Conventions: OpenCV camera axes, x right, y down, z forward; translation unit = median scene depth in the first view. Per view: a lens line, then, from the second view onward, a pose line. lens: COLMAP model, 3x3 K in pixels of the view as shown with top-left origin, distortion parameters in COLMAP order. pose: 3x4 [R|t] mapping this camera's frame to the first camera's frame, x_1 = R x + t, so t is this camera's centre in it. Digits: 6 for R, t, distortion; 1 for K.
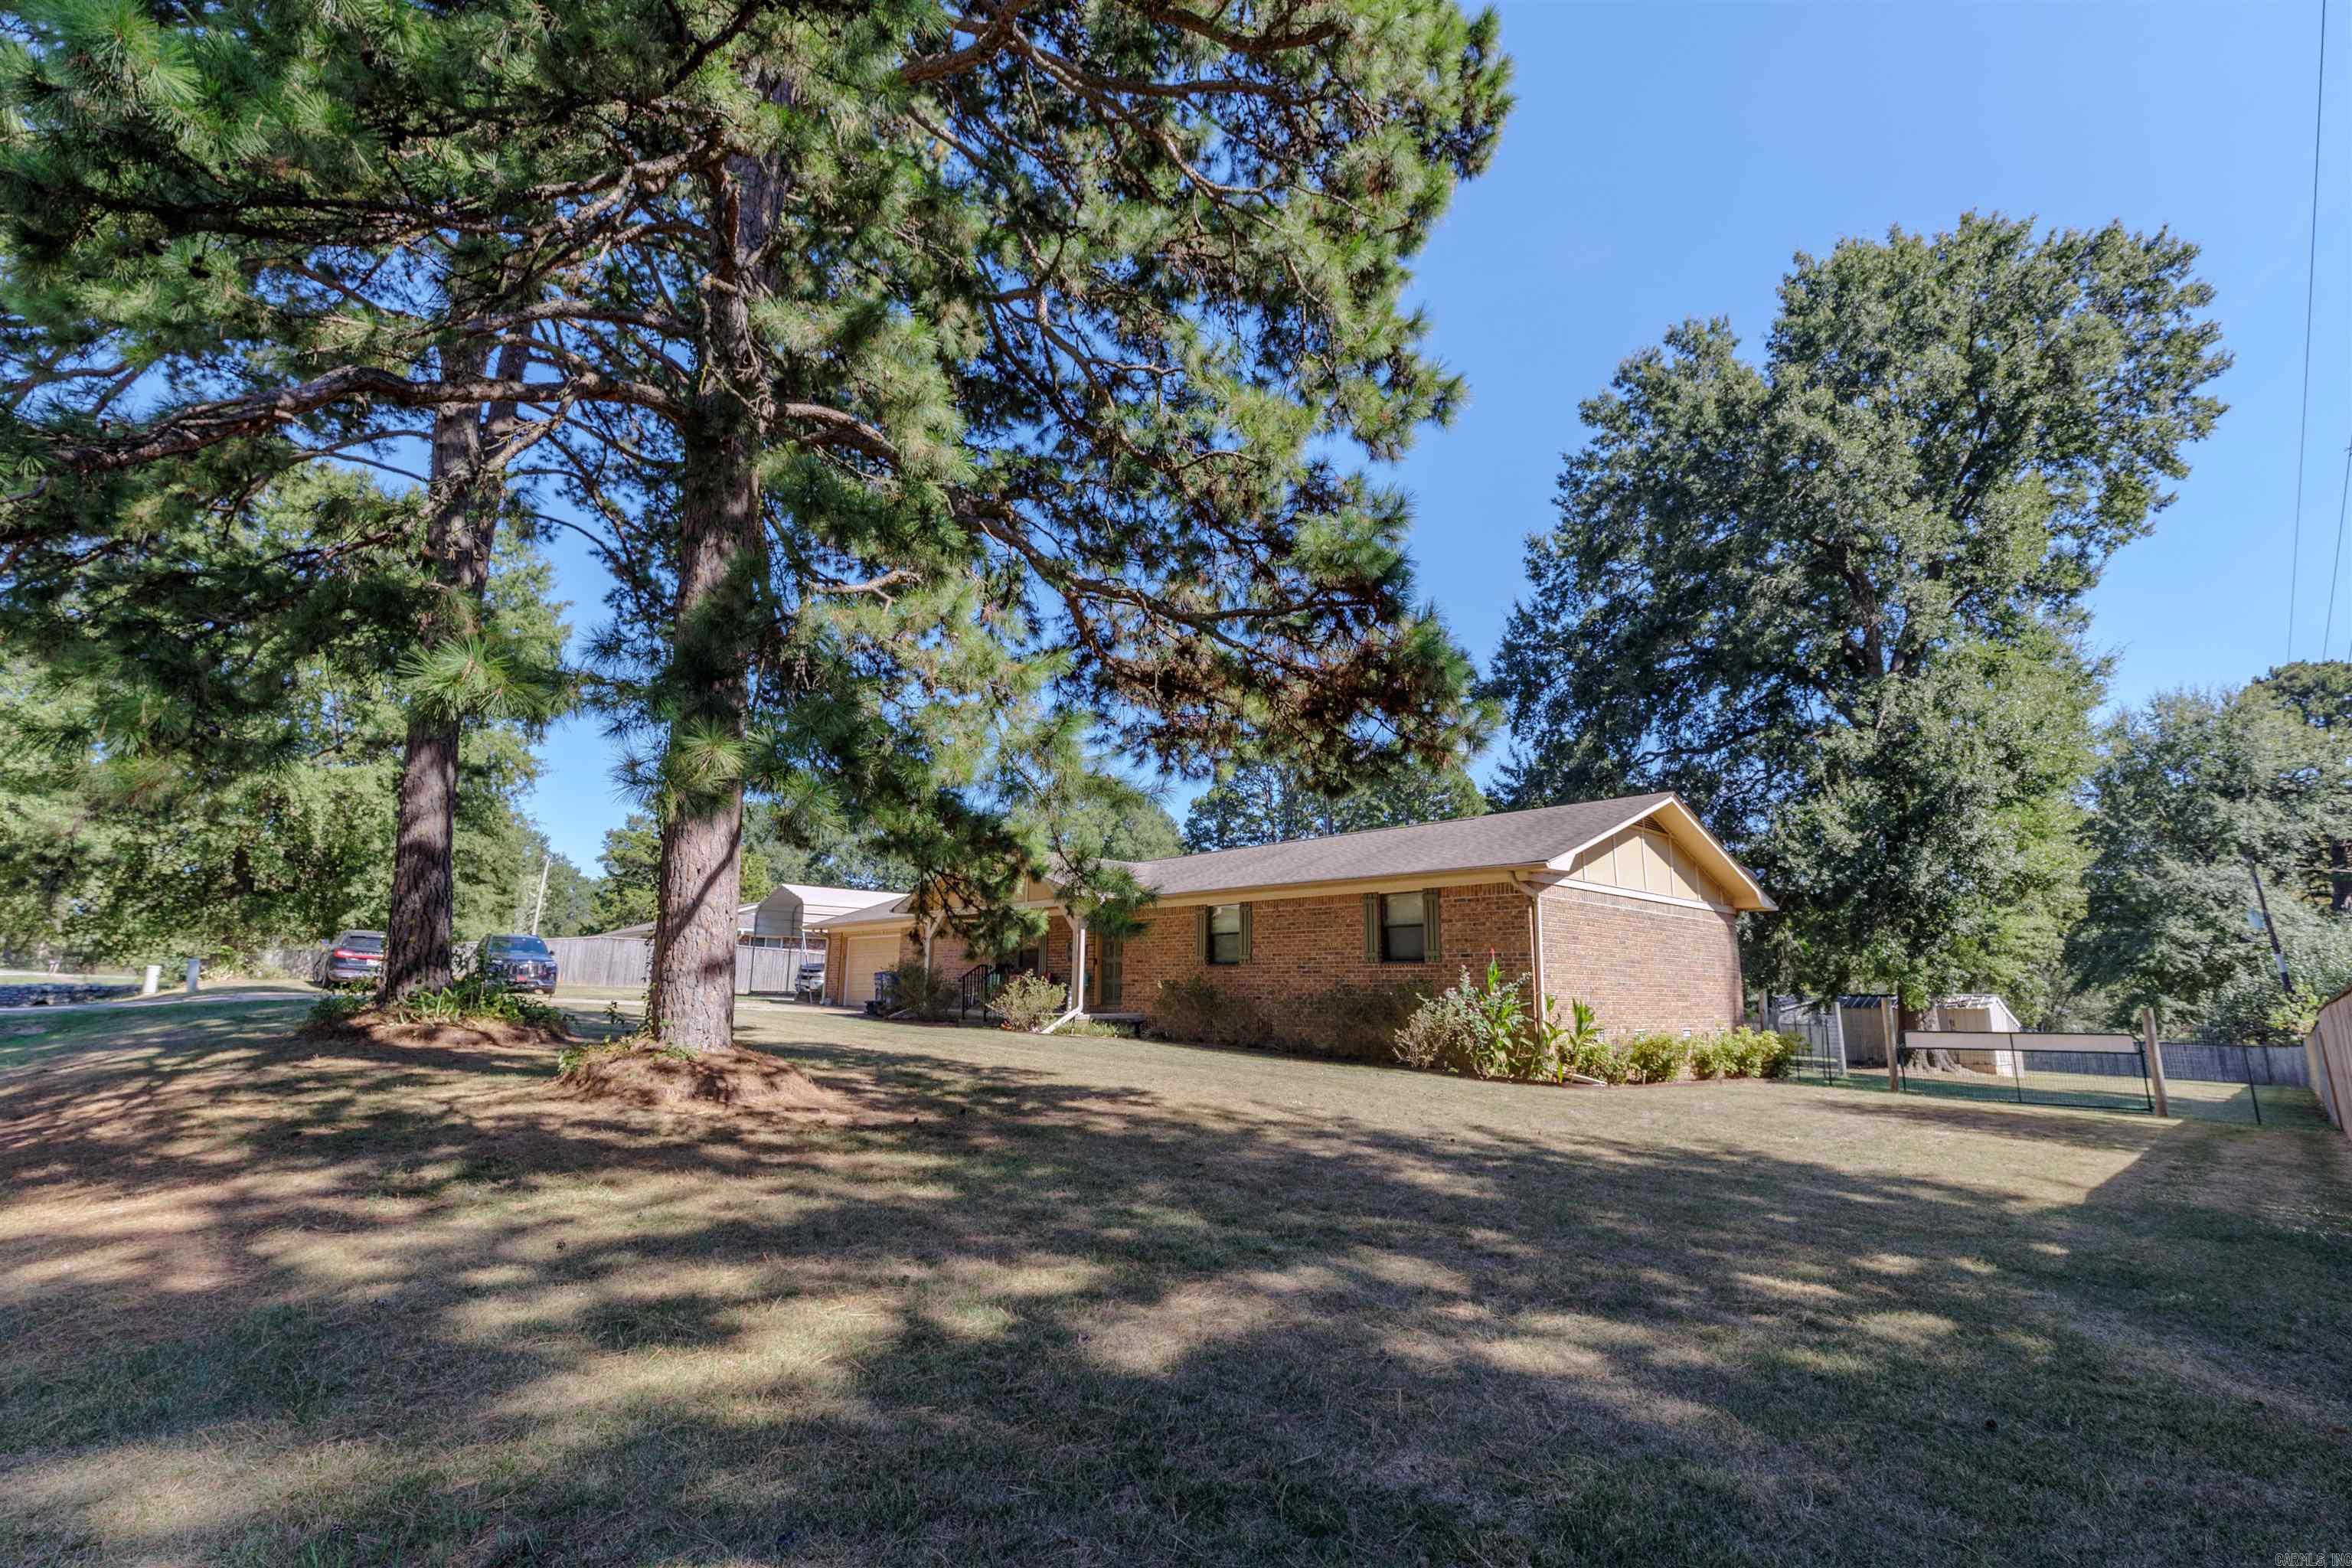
lens RADIAL K [[1086.6, 0, 1176.0], [0, 1086.6, 784.0], [0, 0, 1]] dist [0.002114, -0.000667]
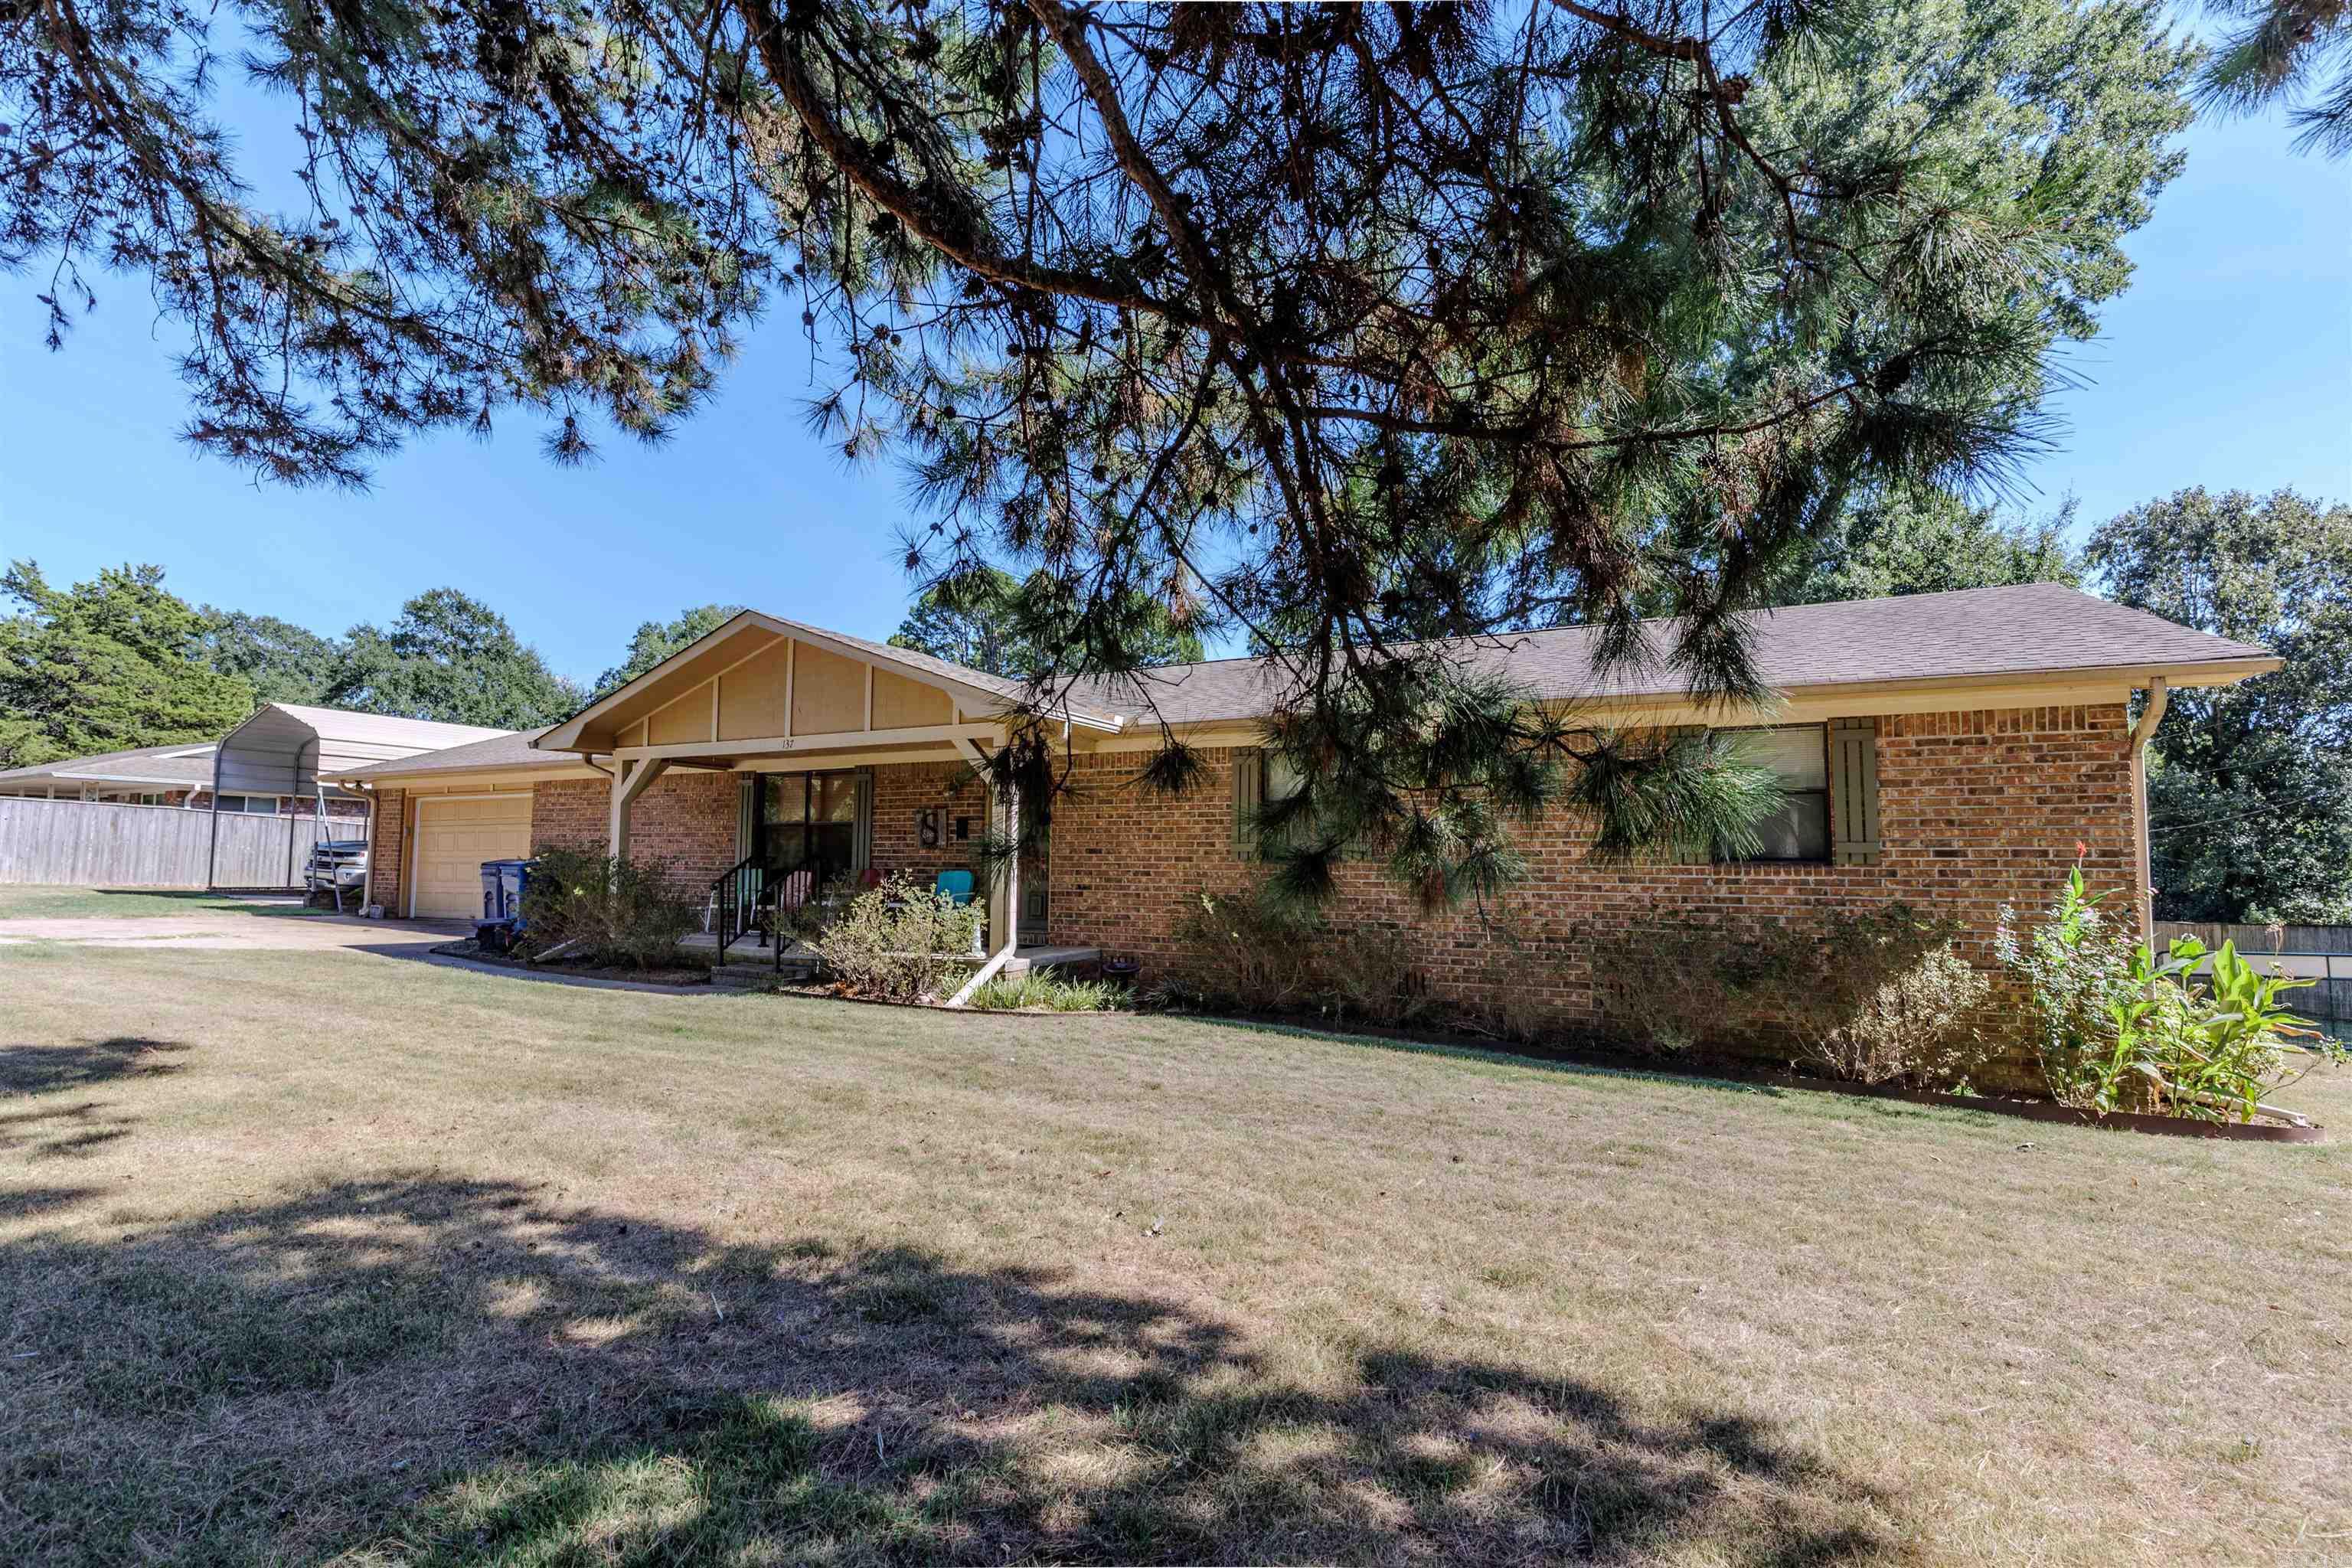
lens RADIAL K [[1086.6, 0, 1176.0], [0, 1086.6, 784.0], [0, 0, 1]] dist [0.002114, -0.000667]
pose [[0.943990, 0.024650, 0.329051, -0.123747], [-0.061887, 0.992736, 0.103176, 0.055912], [-0.324117, -0.117761, 0.938659, 0.369925]]
